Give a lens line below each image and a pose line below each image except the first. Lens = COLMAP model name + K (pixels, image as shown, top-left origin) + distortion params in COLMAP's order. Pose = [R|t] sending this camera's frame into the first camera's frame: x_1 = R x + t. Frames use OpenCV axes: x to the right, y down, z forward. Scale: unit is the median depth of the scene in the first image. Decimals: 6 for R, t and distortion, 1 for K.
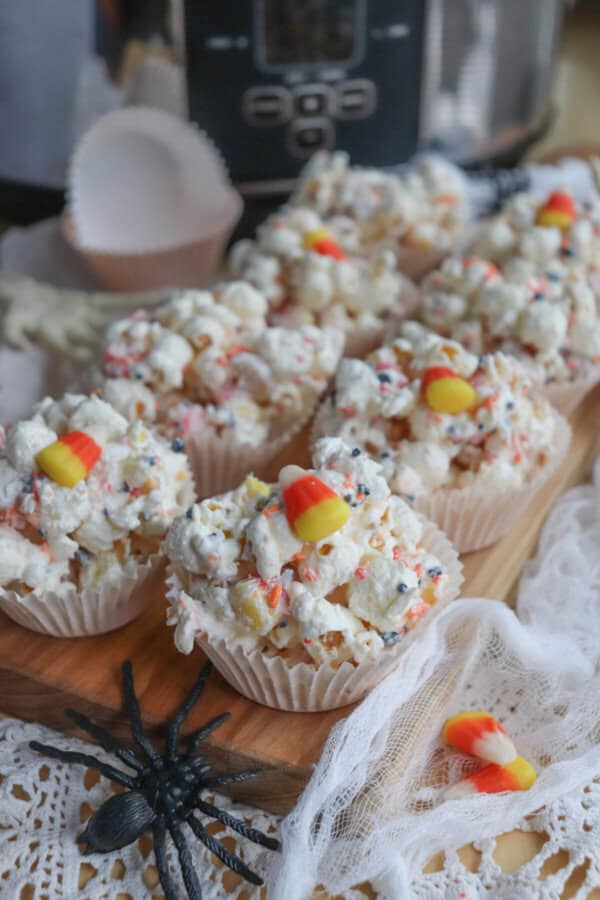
lens RADIAL K [[1301.4, 0, 300.0], [0, 1301.4, 450.0], [0, 0, 1]] dist [0.003201, 0.017343]
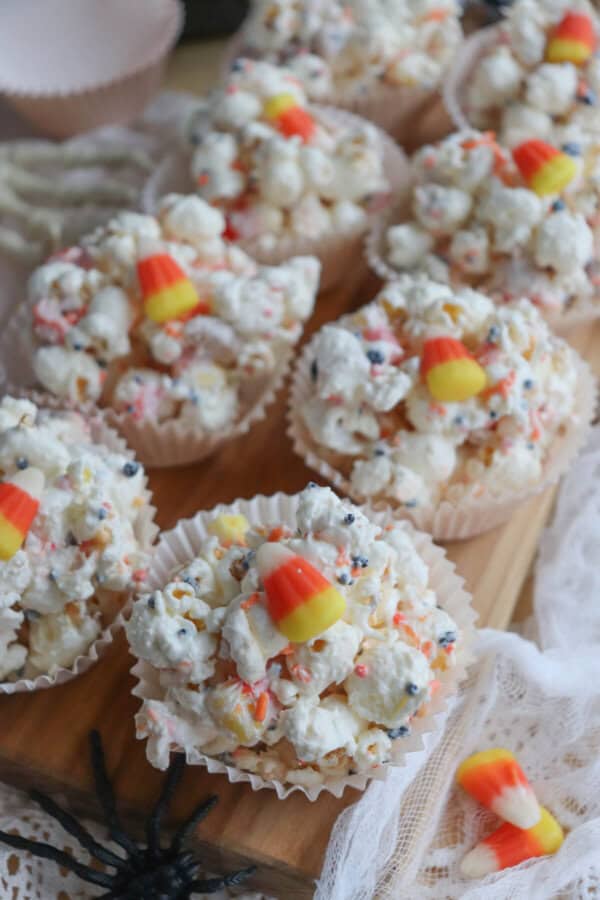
lens RADIAL K [[1290.8, 0, 300.0], [0, 1290.8, 450.0], [0, 0, 1]] dist [-0.001045, 0.014062]
pose [[0.998394, -0.055265, 0.012434, 0.004399], [0.049394, 0.956796, 0.286532, -0.265036], [-0.027732, -0.285458, 0.957990, 0.227540]]
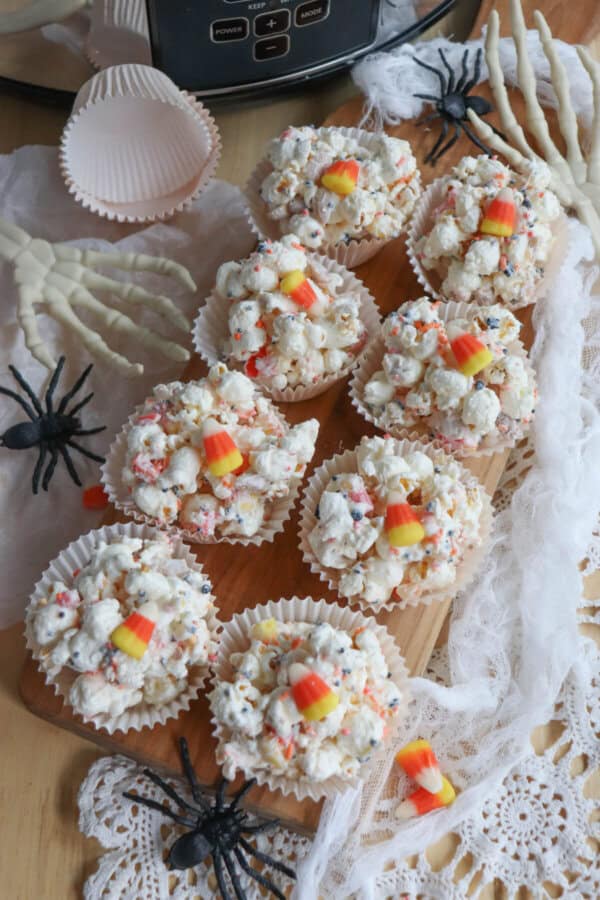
lens RADIAL K [[1301.4, 0, 300.0], [0, 1301.4, 450.0], [0, 0, 1]] dist [0.003201, 0.017343]
pose [[0.997740, -0.040327, 0.053753, -0.068056], [0.007215, 0.859570, 0.510967, -0.884836], [-0.066810, -0.509424, 0.857918, -0.103323]]
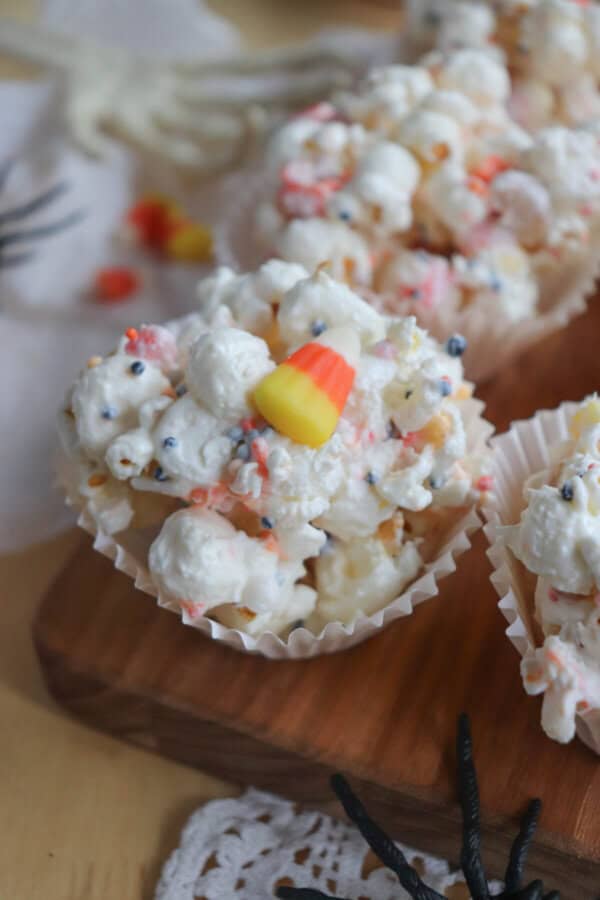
lens RADIAL K [[1290.8, 0, 300.0], [0, 1290.8, 450.0], [0, 0, 1]] dist [-0.001045, 0.014062]
pose [[0.998363, -0.049785, 0.028144, -0.200522], [0.042995, 0.977888, 0.204661, -0.088823], [-0.037711, -0.203116, 0.978428, 0.434727]]
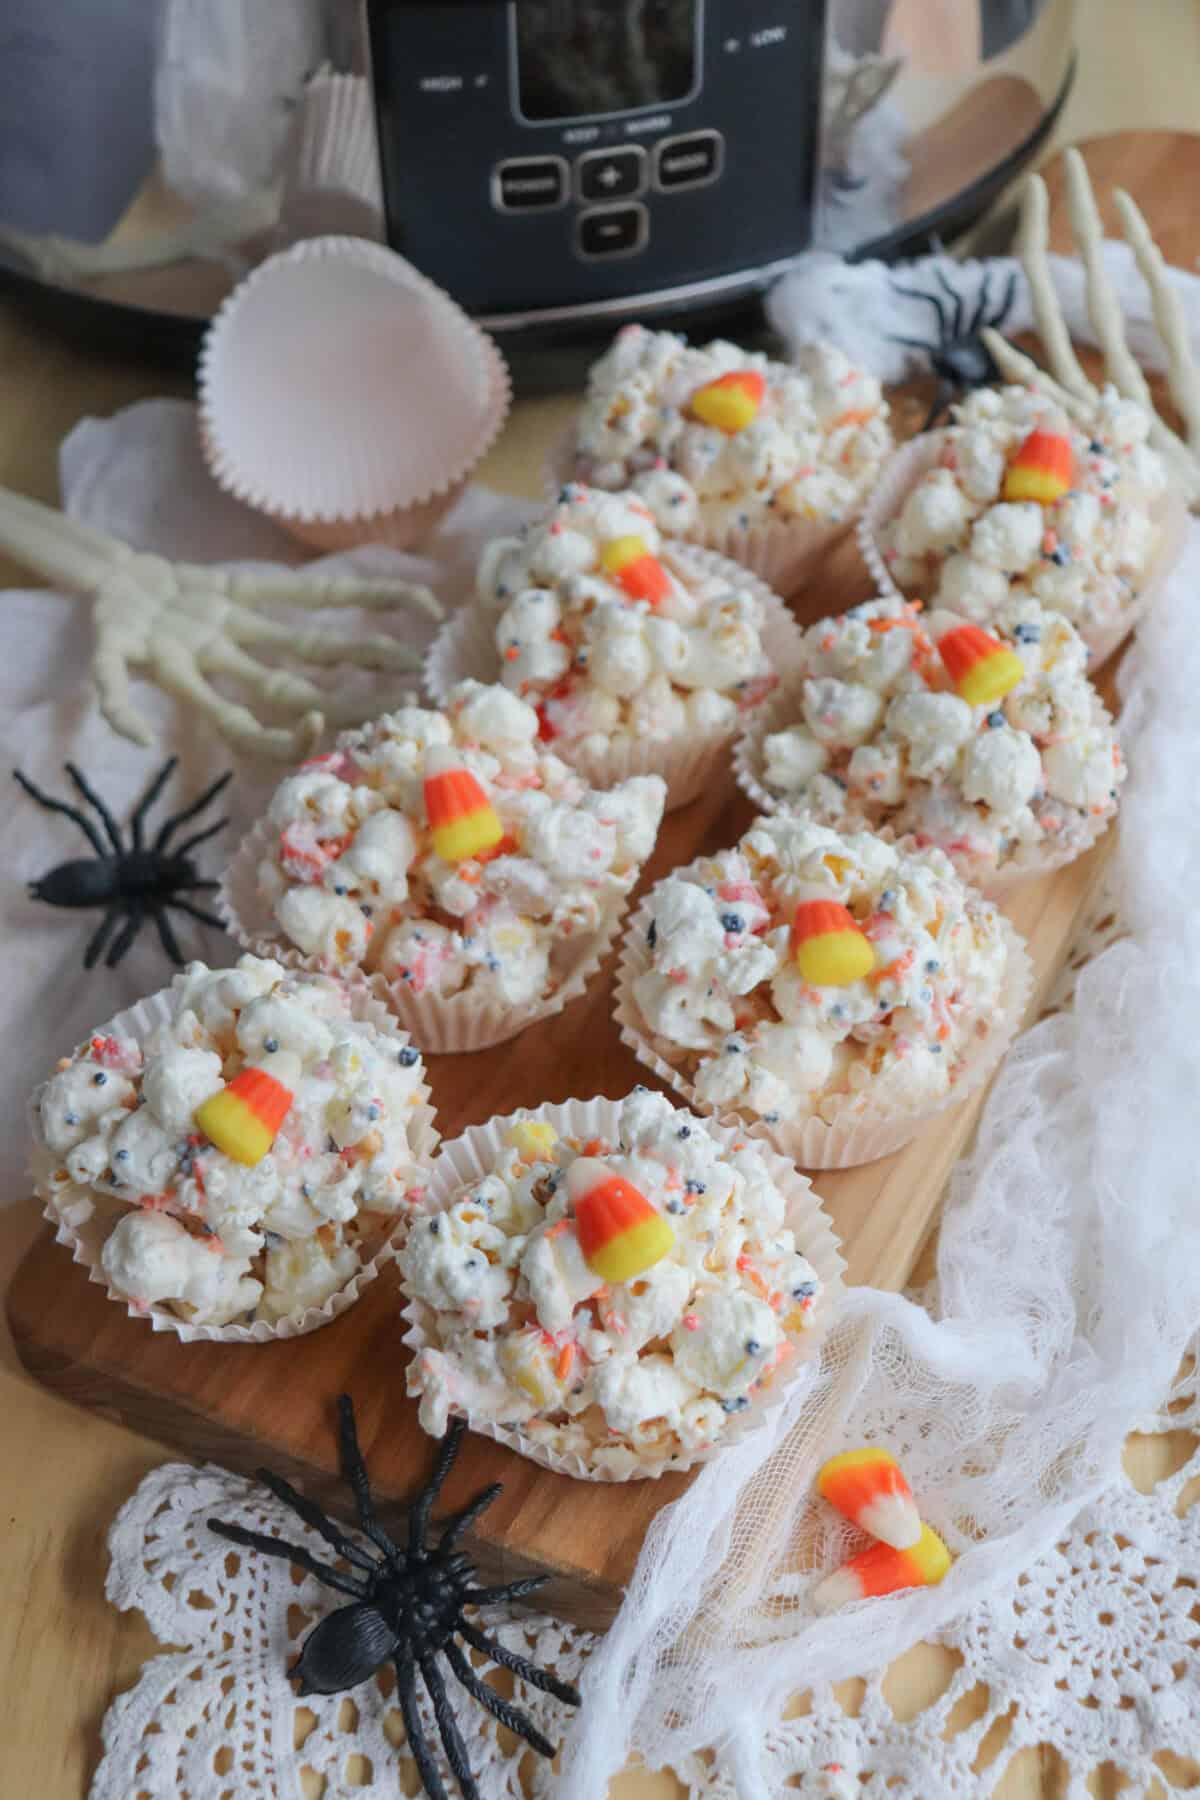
lens RADIAL K [[2581.6, 0, 600.0], [0, 2581.6, 900.0], [0, 0, 1]] dist [-0.001045, 0.014062]
pose [[0.999909, -0.012914, -0.003943, 0.007022], [0.013487, 0.969270, 0.245628, -0.419445], [0.000649, -0.245658, 0.969356, -0.229488]]
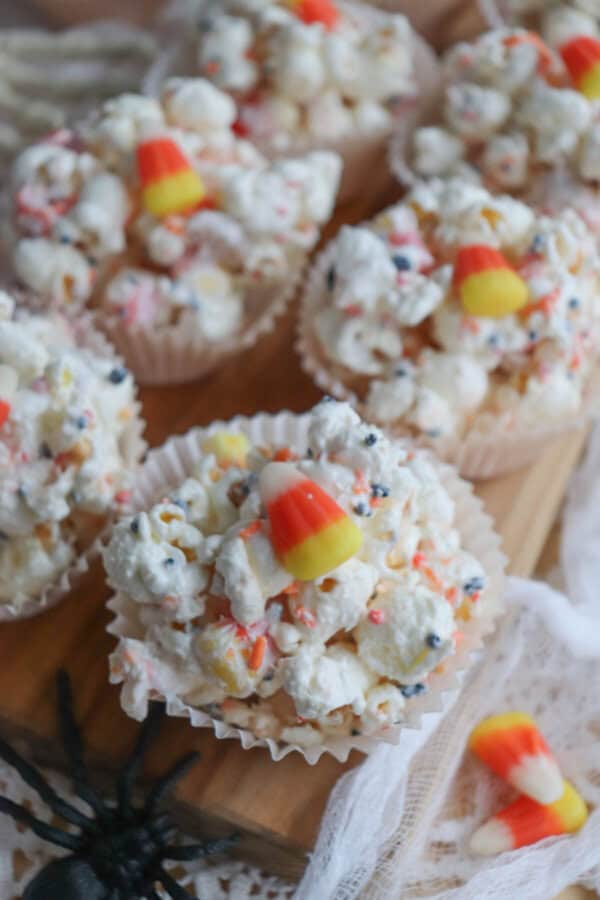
lens RADIAL K [[1252.2, 0, 300.0], [0, 1252.2, 450.0], [0, 0, 1]] dist [-0.004350, -0.033976]
pose [[0.999636, -0.006226, 0.026257, -0.012101], [-0.002467, 0.947866, 0.318659, -0.200872], [-0.026872, -0.318607, 0.947506, 0.348904]]
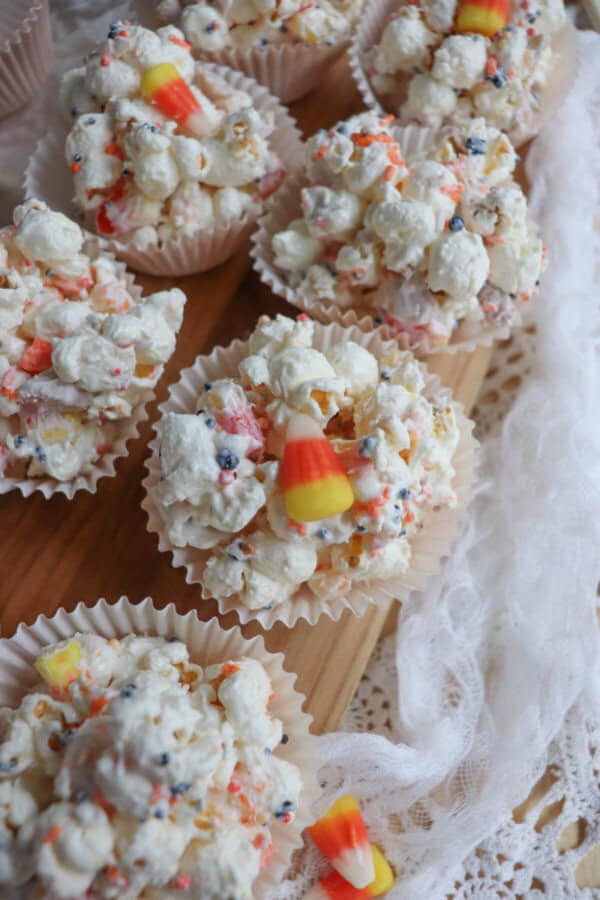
lens RADIAL K [[736.8, 0, 299.0], [0, 736.8, 468.0], [0, 0, 1]] dist [-0.228188, 0.186521]
pose [[0.999310, -0.030135, 0.021689, 0.106781], [0.009816, 0.777810, 0.628423, -0.335463], [-0.035808, -0.627777, 0.777570, 0.778941]]
